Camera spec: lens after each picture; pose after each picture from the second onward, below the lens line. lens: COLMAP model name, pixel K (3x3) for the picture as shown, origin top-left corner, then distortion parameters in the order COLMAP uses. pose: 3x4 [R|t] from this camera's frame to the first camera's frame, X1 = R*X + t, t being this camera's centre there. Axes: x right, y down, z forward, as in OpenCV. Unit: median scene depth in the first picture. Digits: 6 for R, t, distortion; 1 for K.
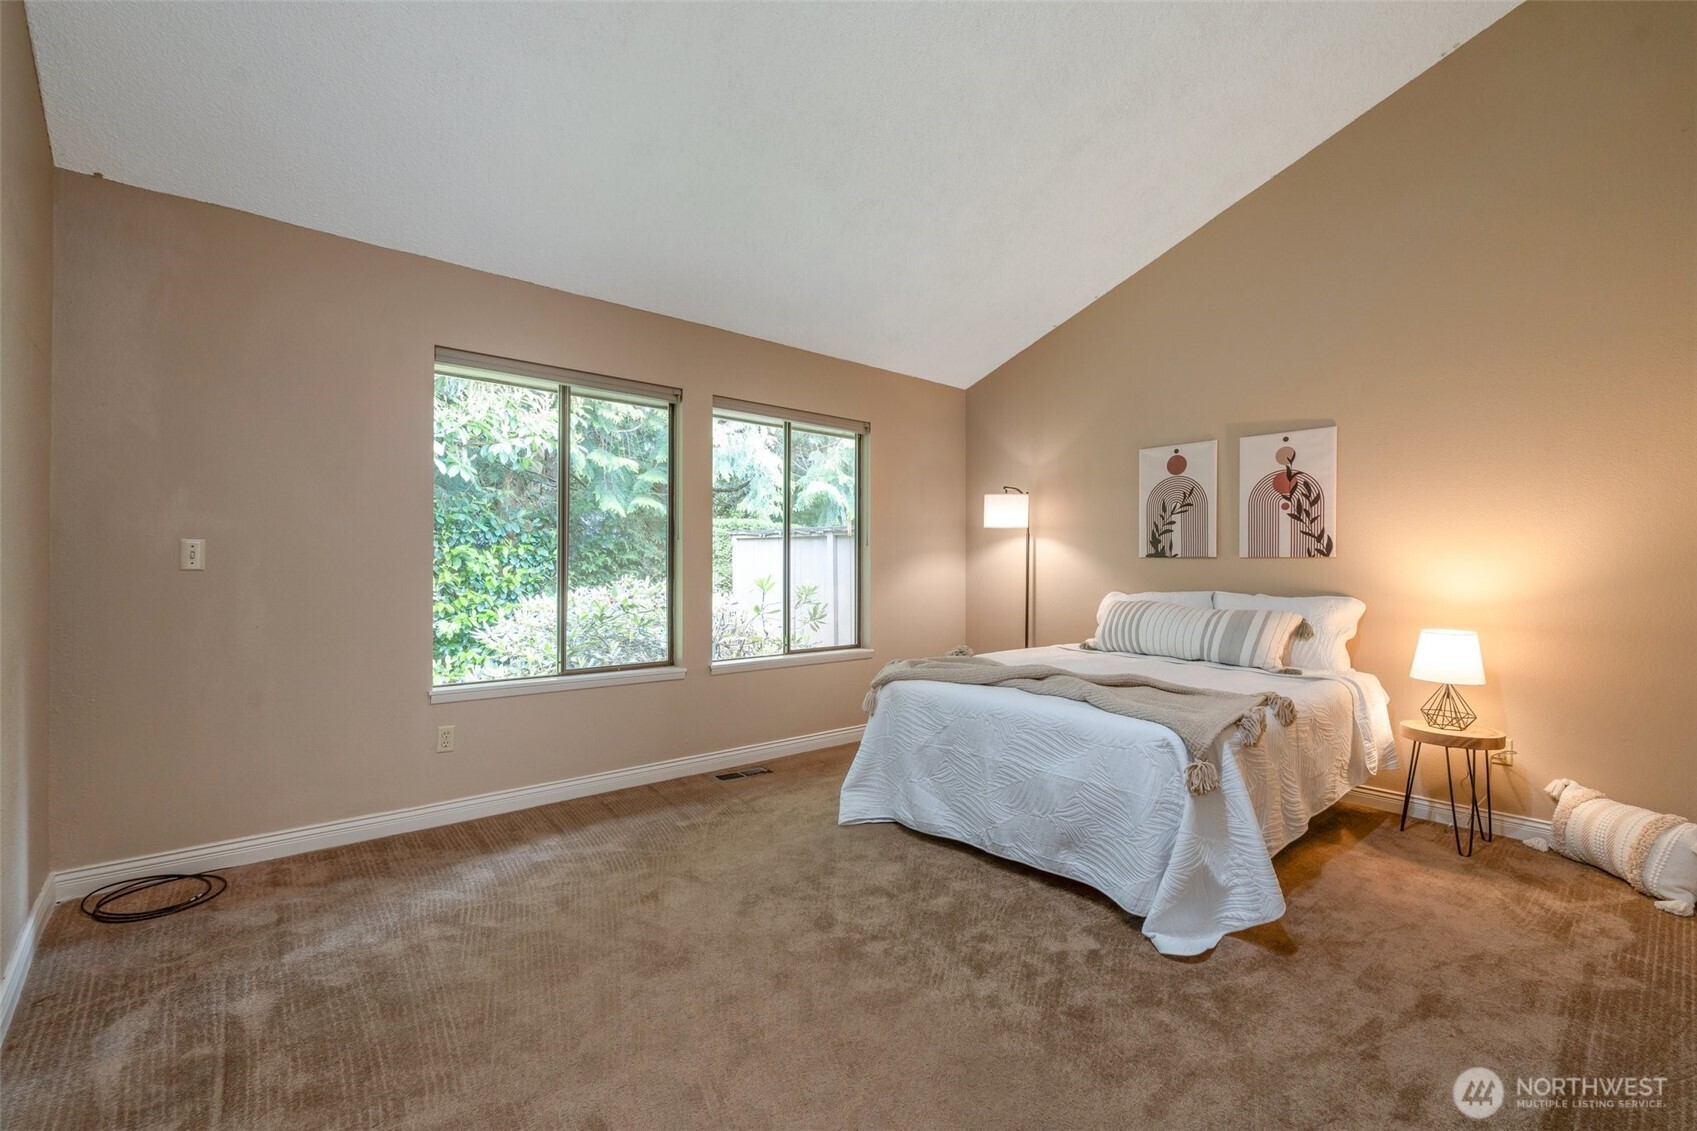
lens RADIAL K [[751.6, 0, 848.5], [0, 751.6, 565.5], [0, 0, 1]] dist [-0.000373, -0.000019]
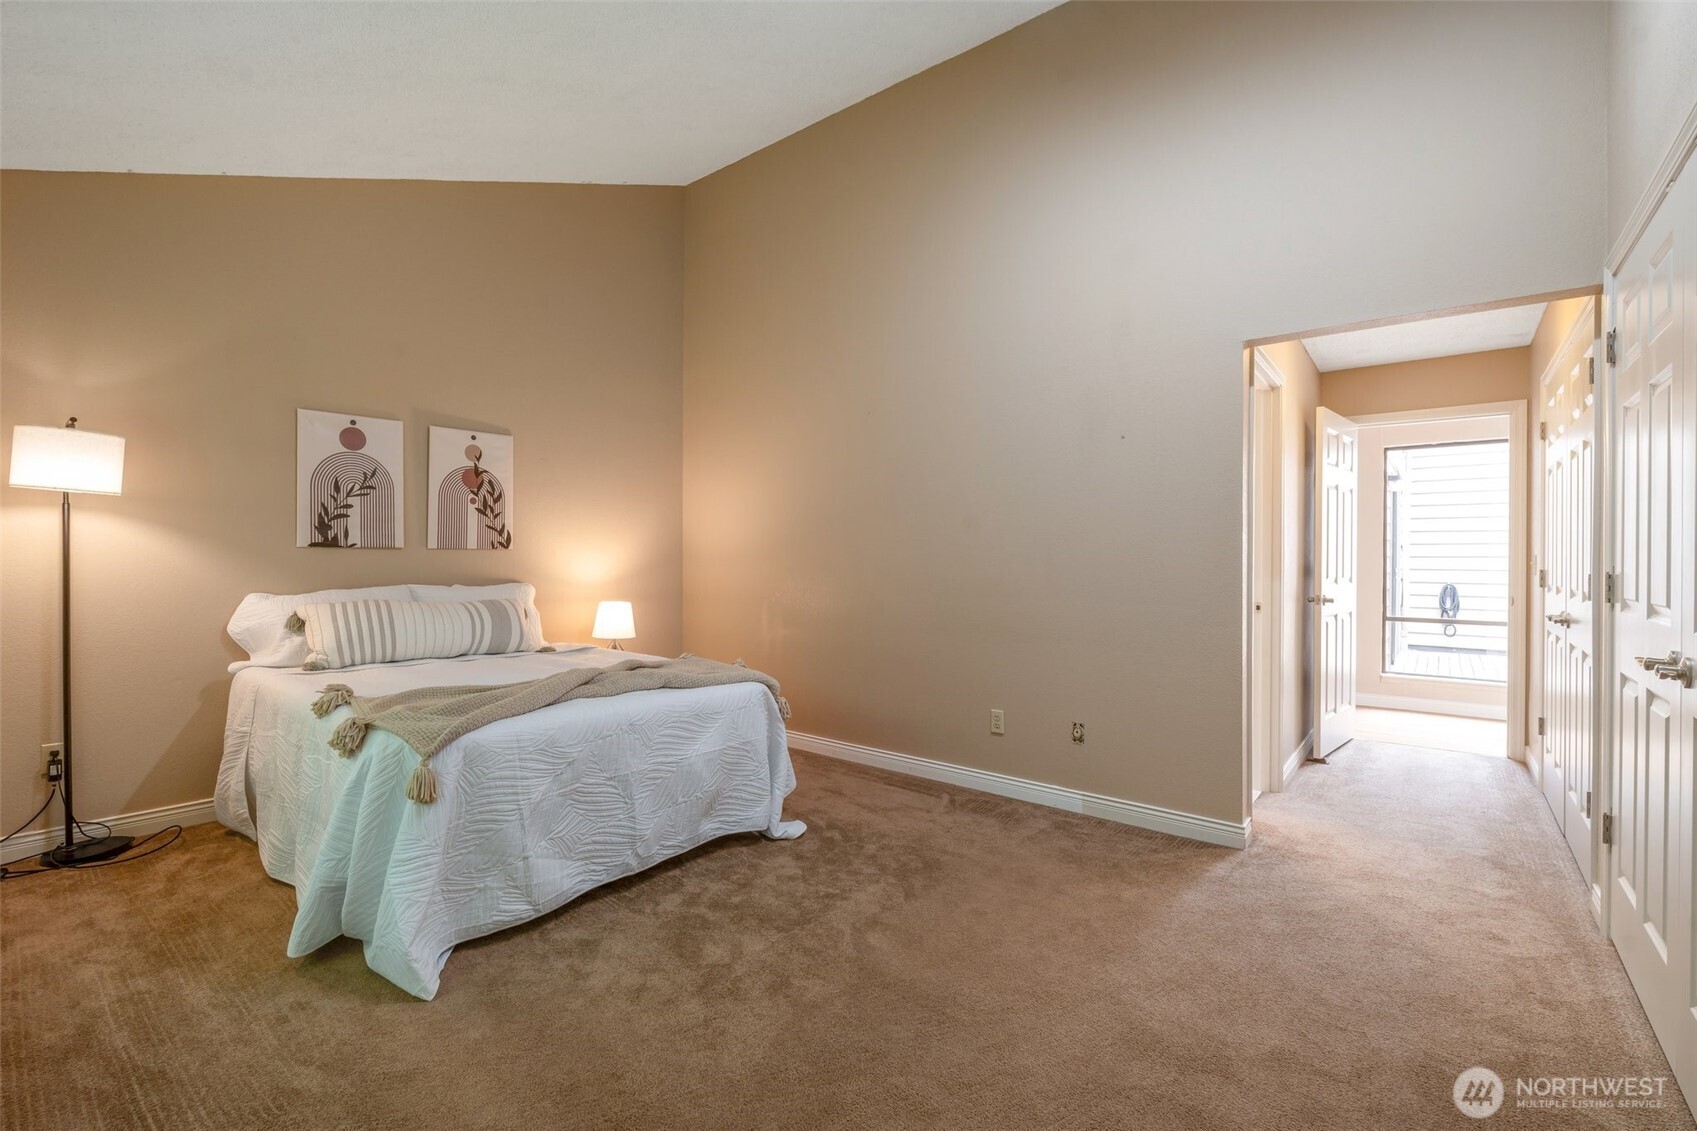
lens RADIAL K [[751.6, 0, 848.5], [0, 751.6, 565.5], [0, 0, 1]] dist [-0.000373, -0.000019]
pose [[-0.179328, -0.019931, 0.983587, -0.562501], [-0.004687, 0.999801, 0.019405, -0.010585], [-0.983778, -0.001130, -0.179386, 0.672594]]
